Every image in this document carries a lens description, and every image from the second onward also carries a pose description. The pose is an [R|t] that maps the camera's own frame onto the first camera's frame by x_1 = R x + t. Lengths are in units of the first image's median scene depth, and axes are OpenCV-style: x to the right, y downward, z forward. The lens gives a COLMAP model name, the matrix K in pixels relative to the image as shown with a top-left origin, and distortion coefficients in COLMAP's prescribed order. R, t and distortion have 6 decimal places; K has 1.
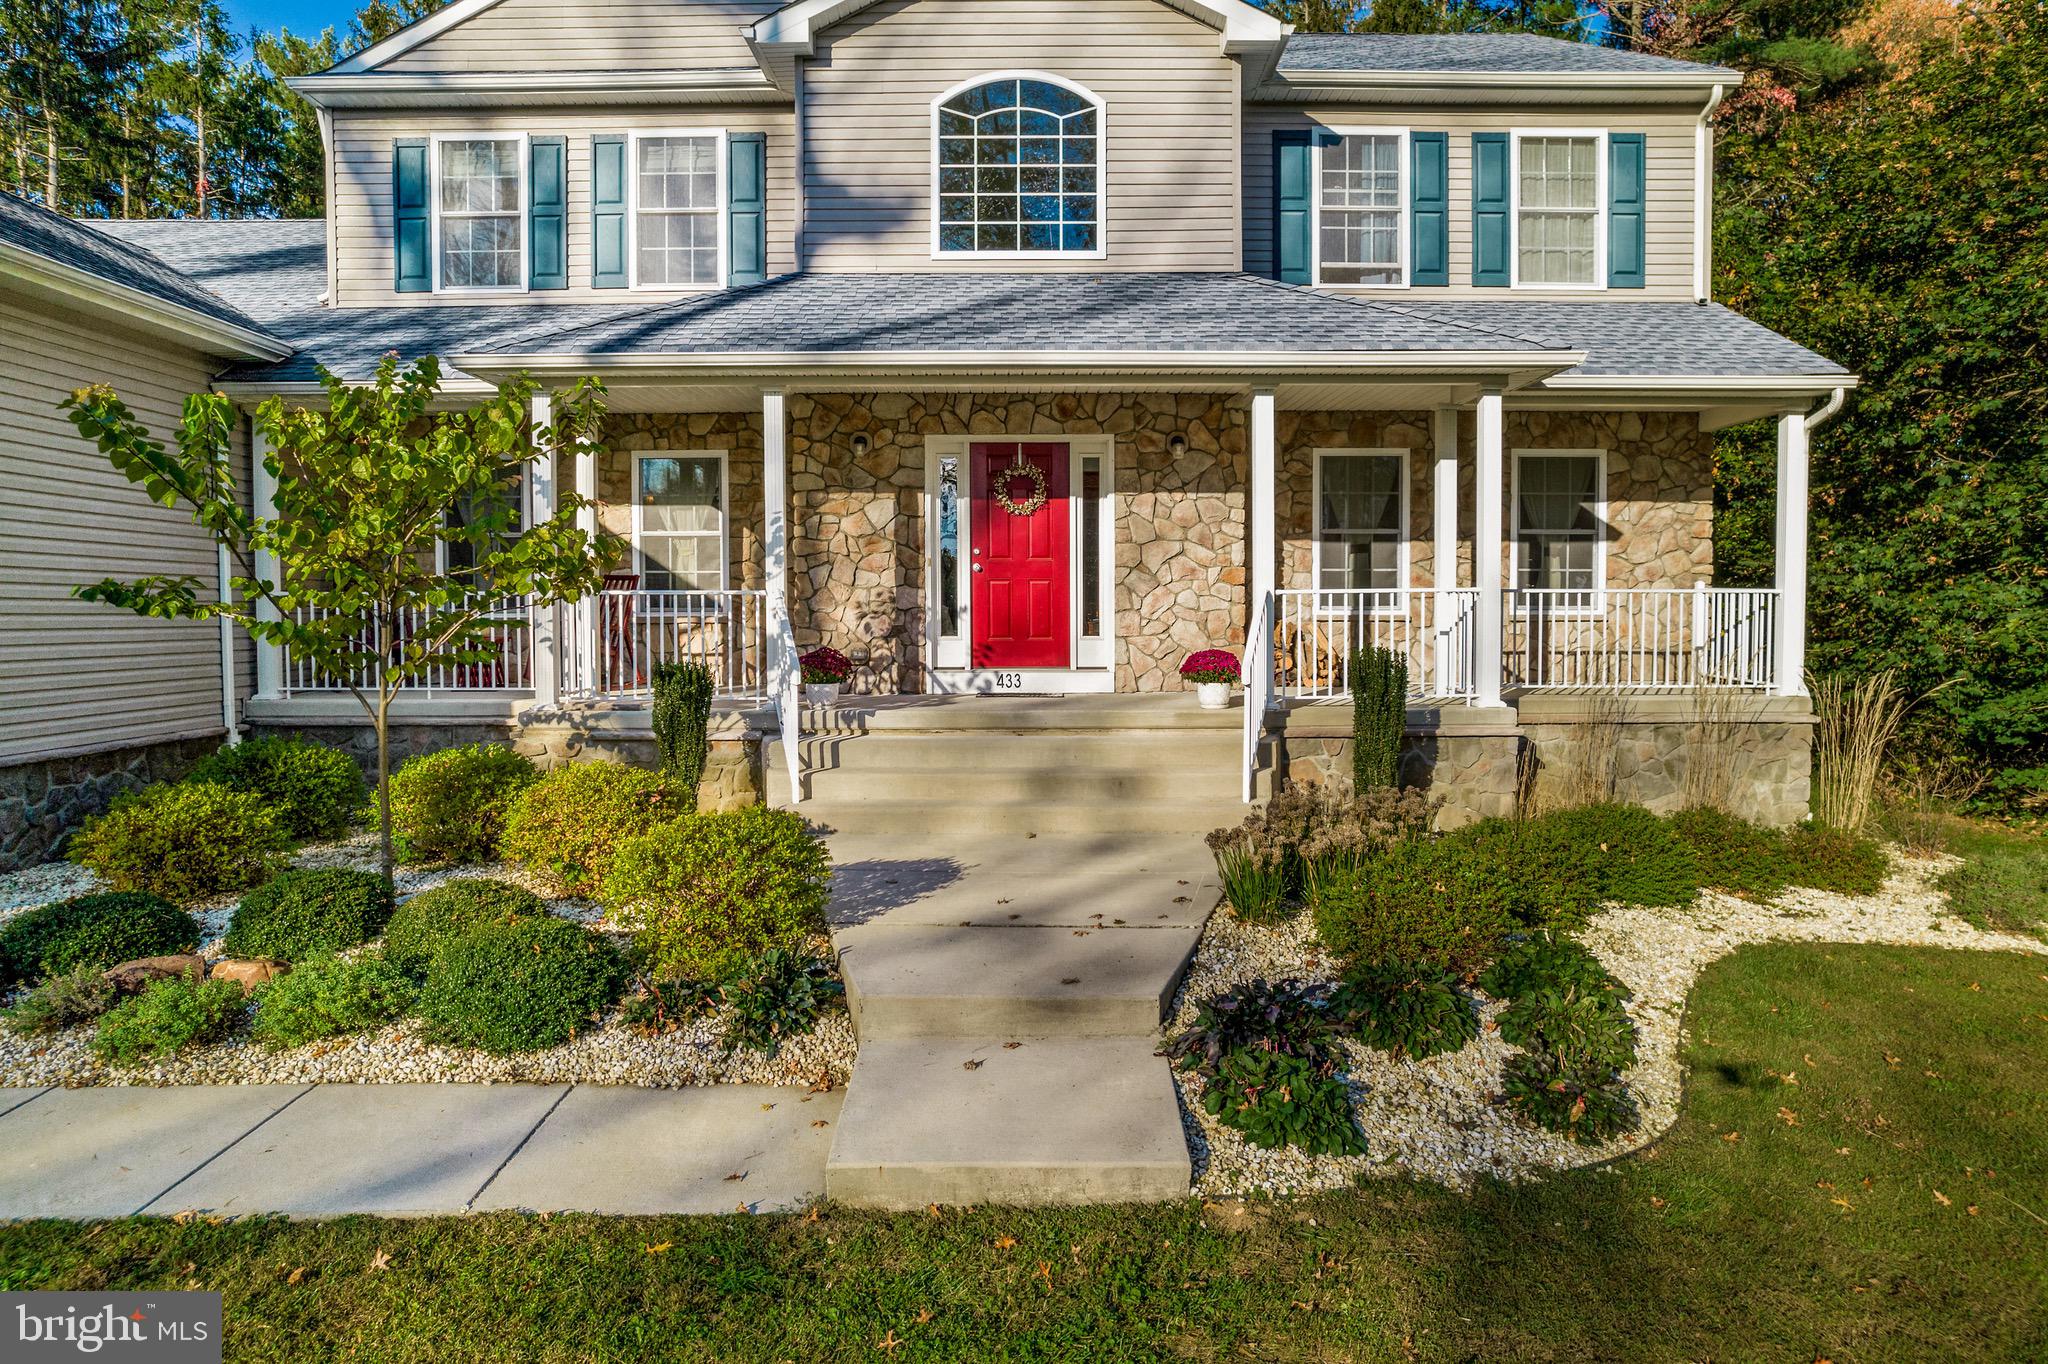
lens RADIAL K [[1319.6, 0, 1024.0], [0, 1319.6, 682.0], [0, 0, 1]] dist [-0.080586, 0.084213]
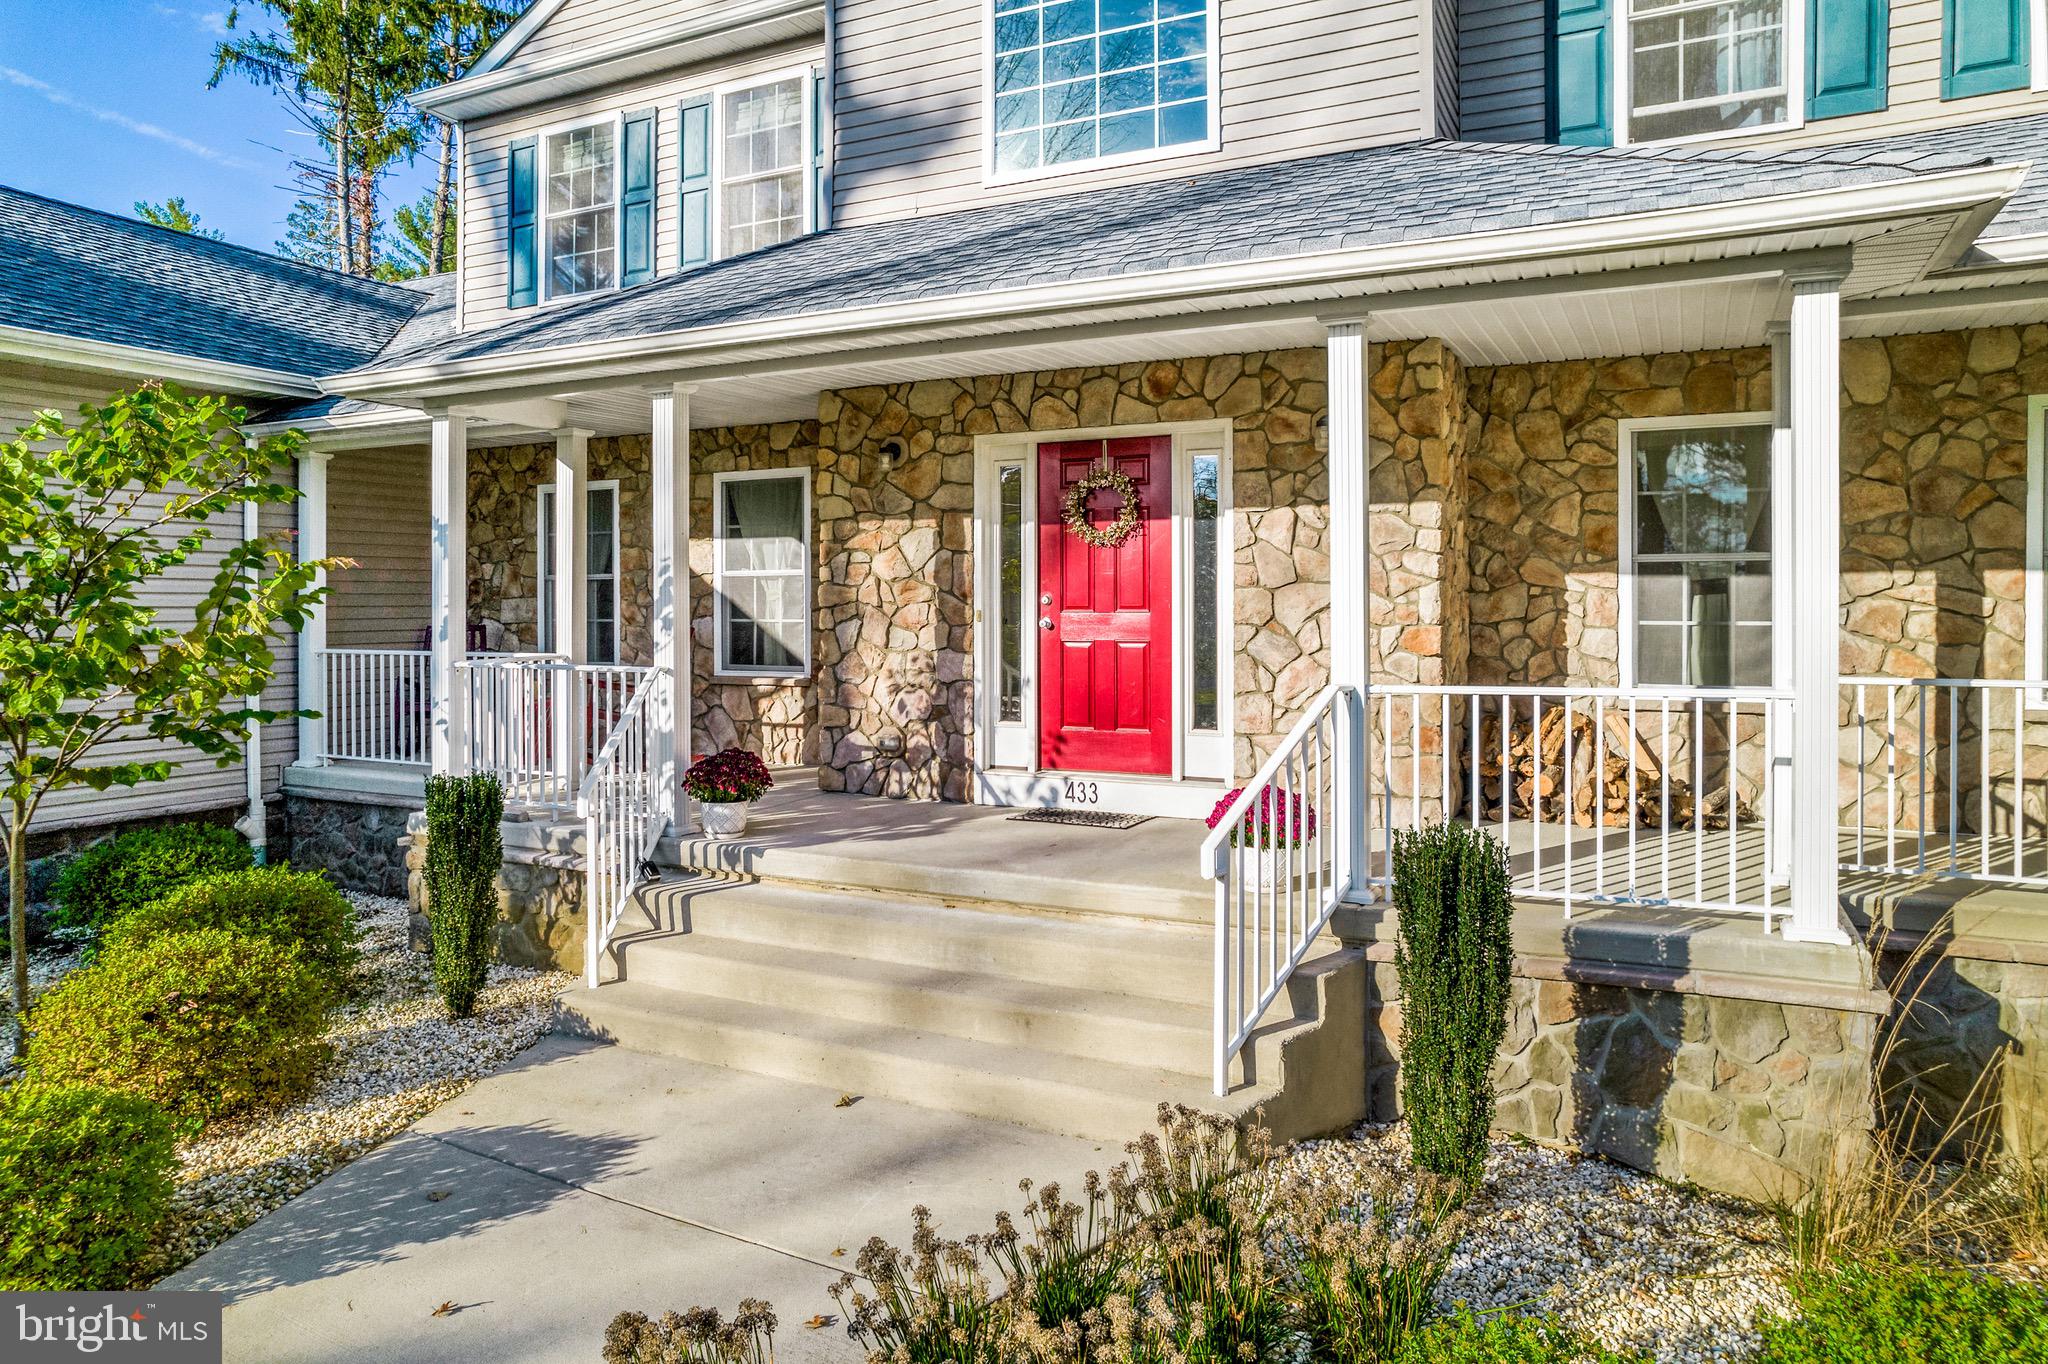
lens RADIAL K [[1321.9, 0, 1028.5], [0, 1321.9, 635.5], [0, 0, 1]] dist [-0.082103, 0.083653]
pose [[0.897406, 0.008719, -0.441119, 0.262102], [-0.022587, 0.999402, -0.026197, -0.062815], [0.440626, 0.033473, 0.897066, 0.380543]]
